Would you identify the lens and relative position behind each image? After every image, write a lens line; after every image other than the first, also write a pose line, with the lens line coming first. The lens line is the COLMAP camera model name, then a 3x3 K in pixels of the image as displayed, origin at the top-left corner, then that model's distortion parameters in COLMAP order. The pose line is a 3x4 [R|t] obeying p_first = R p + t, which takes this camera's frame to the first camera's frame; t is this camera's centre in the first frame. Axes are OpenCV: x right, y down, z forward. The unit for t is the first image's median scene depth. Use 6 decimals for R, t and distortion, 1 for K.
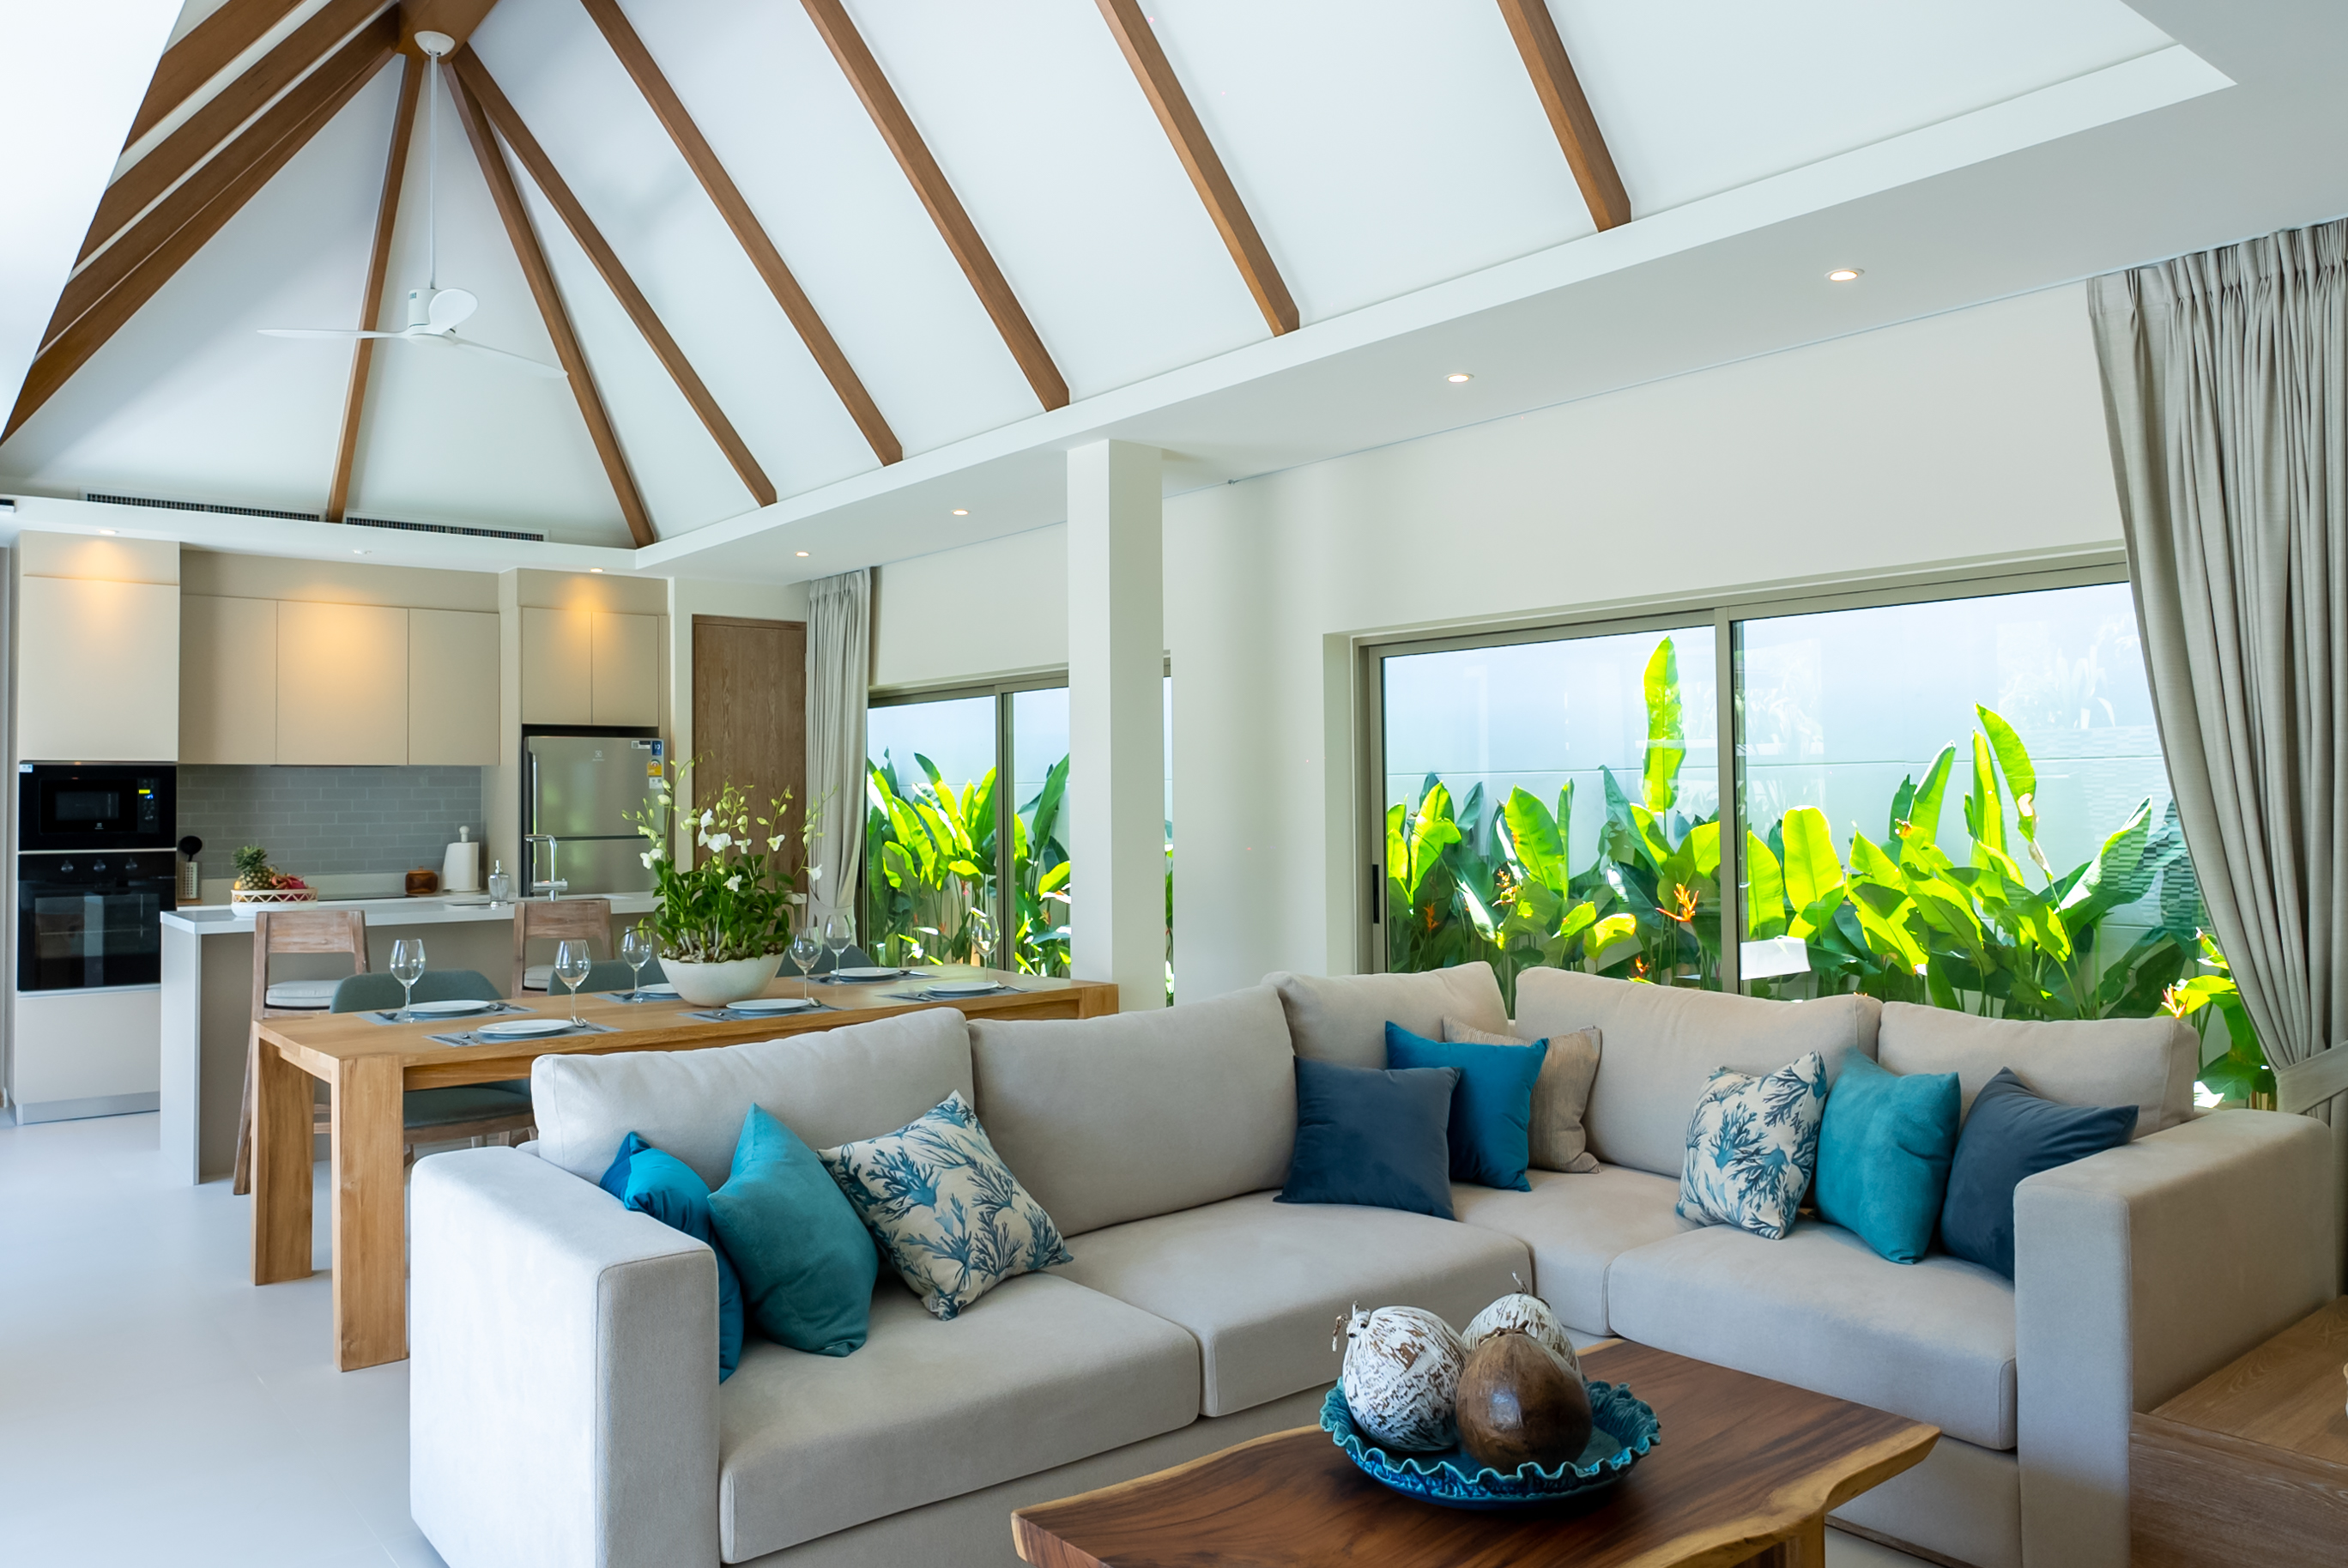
lens RADIAL K [[1661.1, 0, 1171.3], [0, 1661.1, 761.3], [0, 0, 1]] dist [-0.007888, 0.007333]
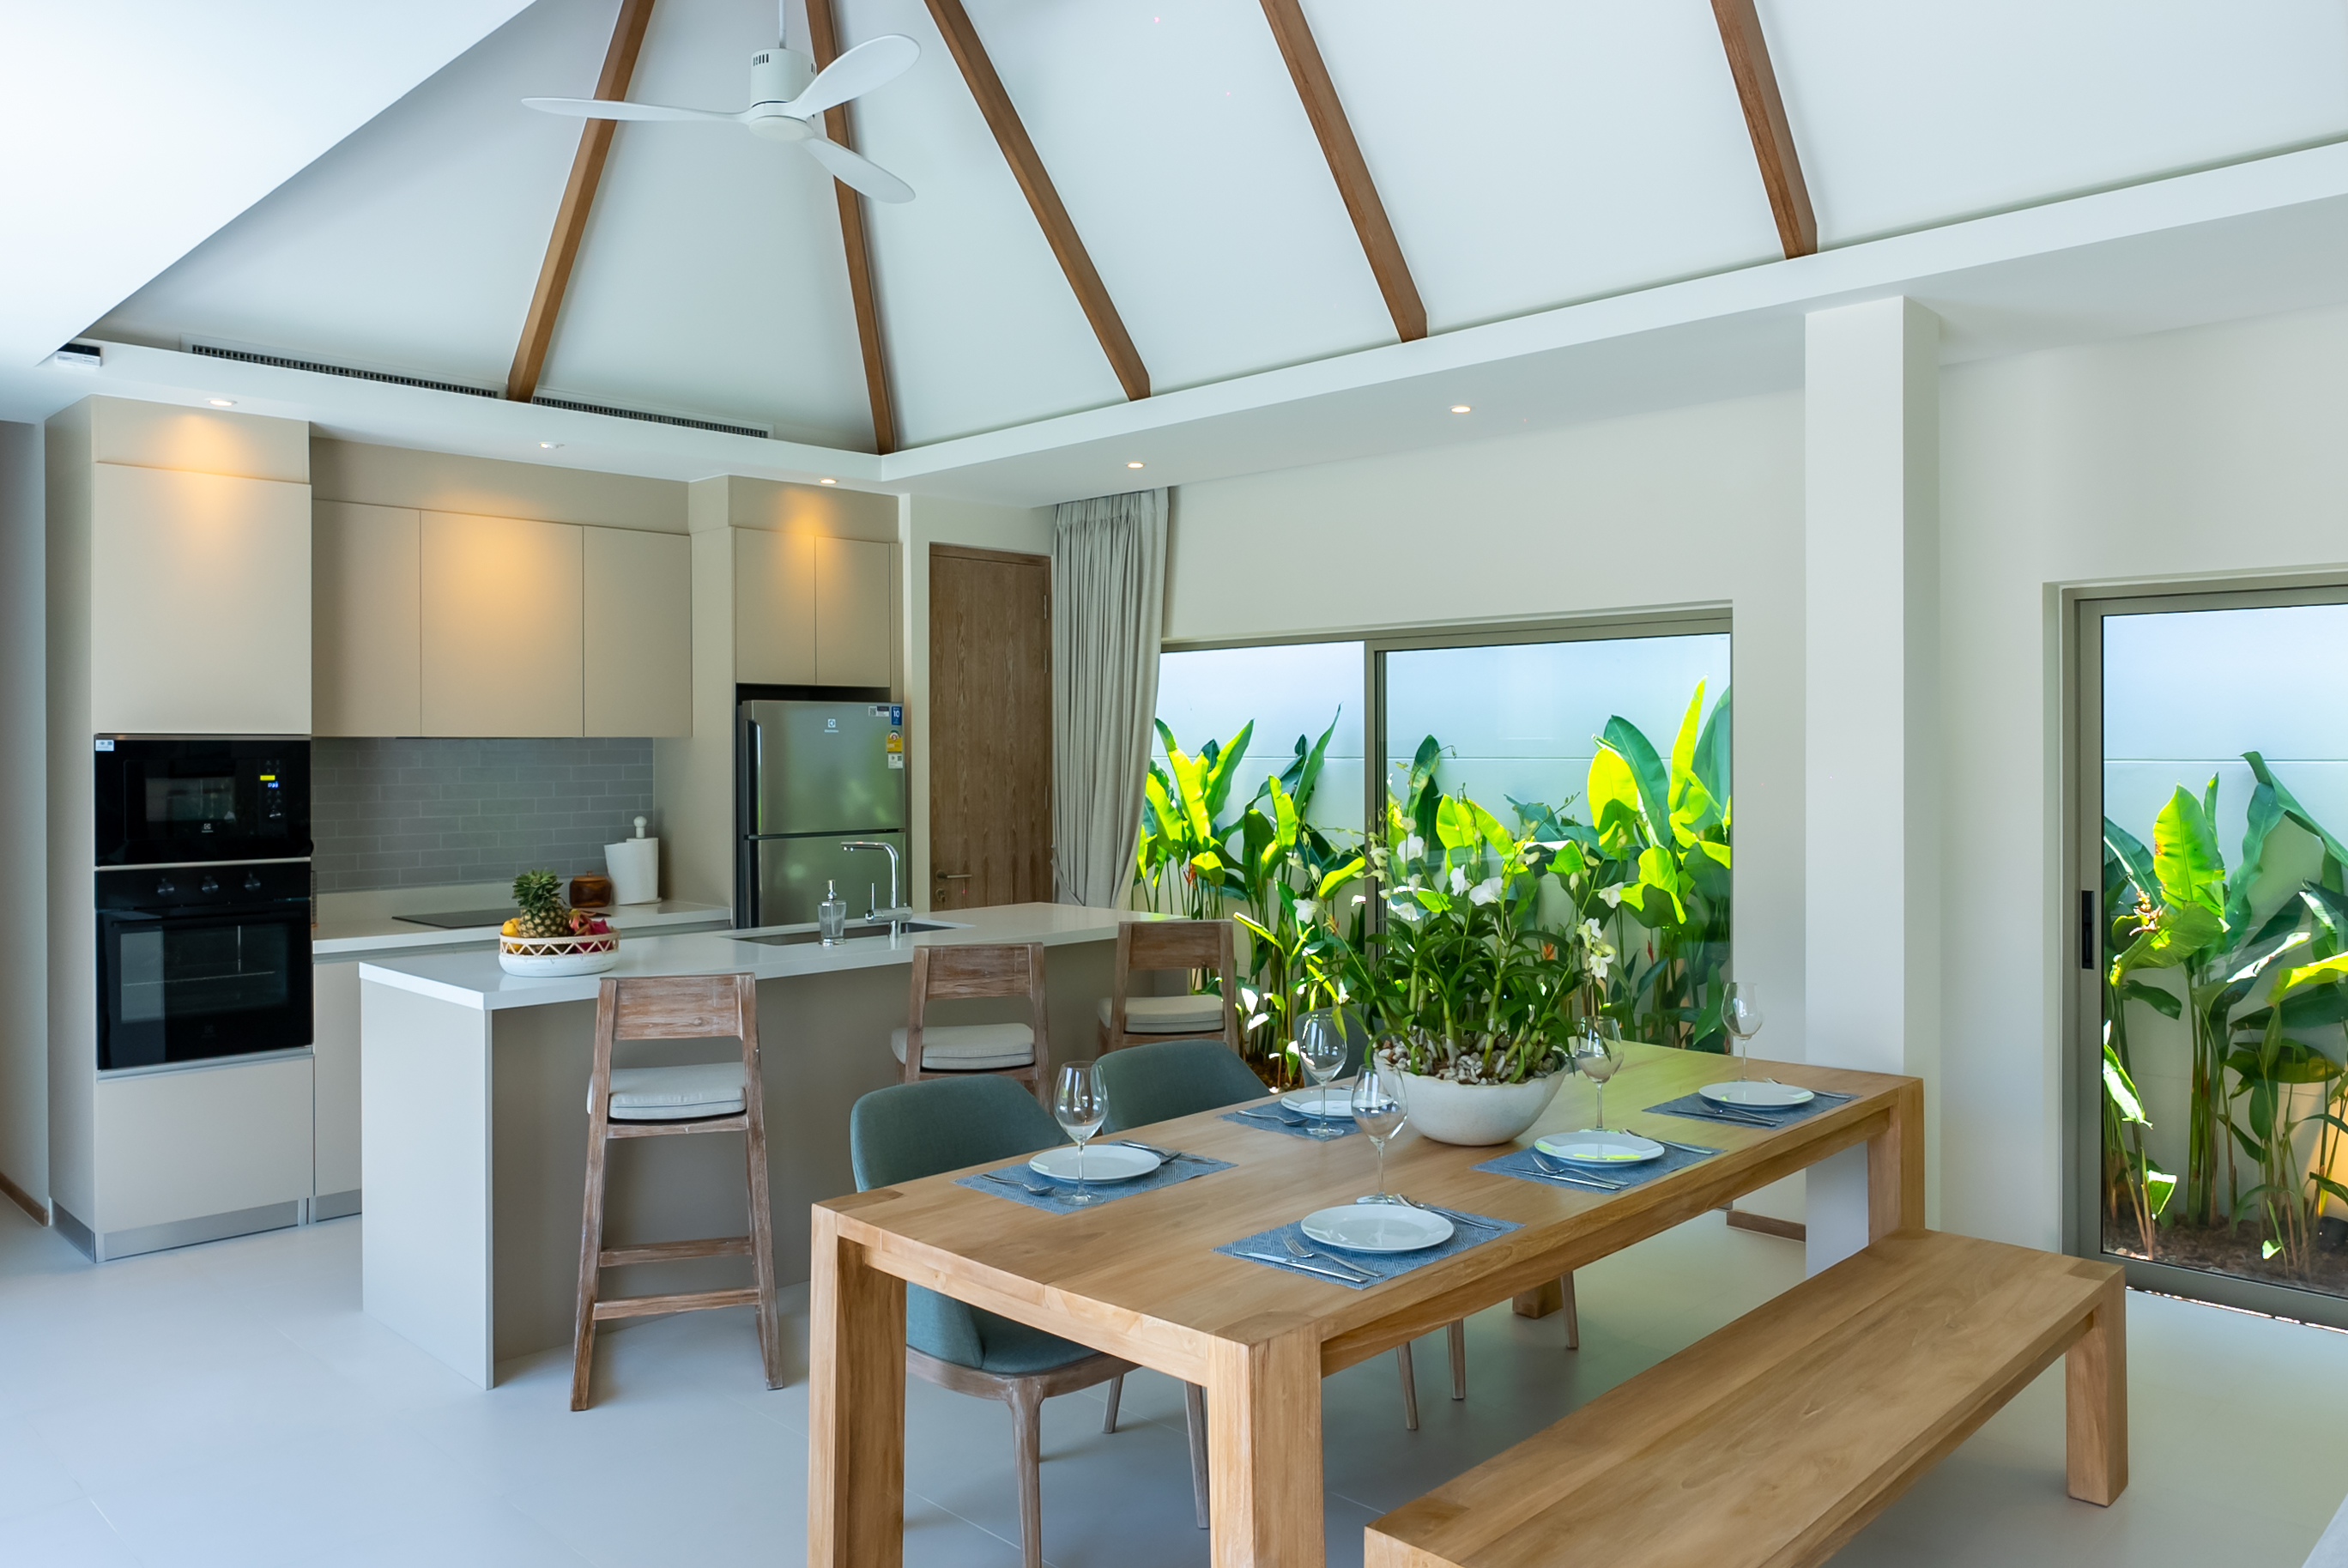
lens RADIAL K [[1661.1, 0, 1180.6], [0, 1661.1, 761.6], [0, 0, 1]] dist [-0.007888, 0.007333]
pose [[0.993000, 0.004945, 0.118009, -0.286337], [-0.008660, 0.999482, 0.030989, -0.012293], [-0.117795, -0.031794, 0.992529, 0.232316]]
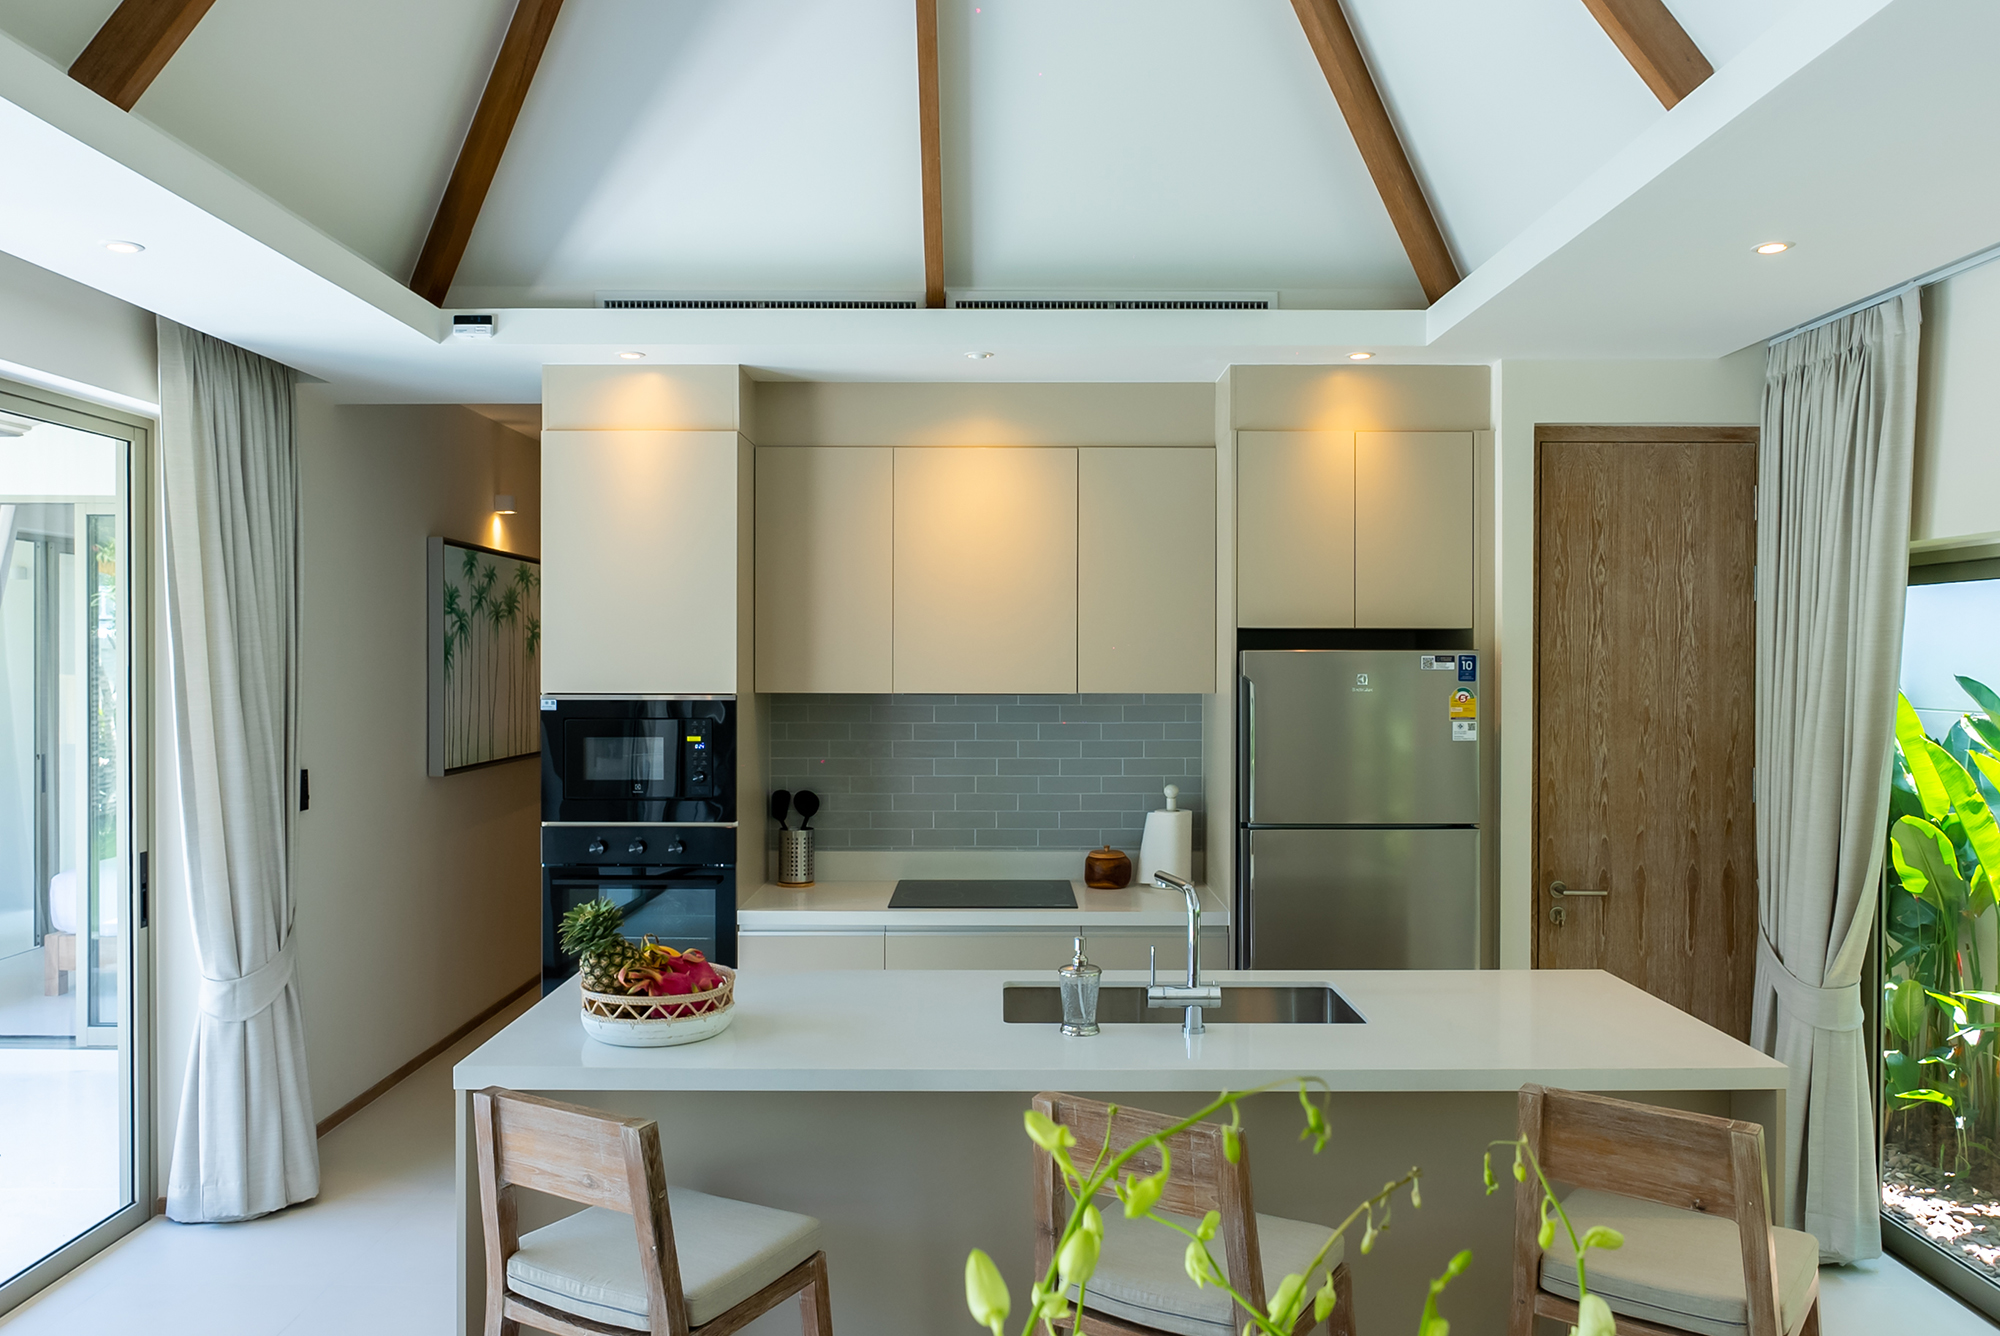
lens RADIAL K [[1424.3, 0, 1010.7], [0, 1424.3, 666.9], [0, 0, 1]] dist [-0.003207, 0.015845]
pose [[0.783647, 0.014627, -0.621034, -0.140848], [0.006574, 0.999471, 0.031836, -0.025976], [0.621172, -0.029031, 0.783137, 0.562064]]
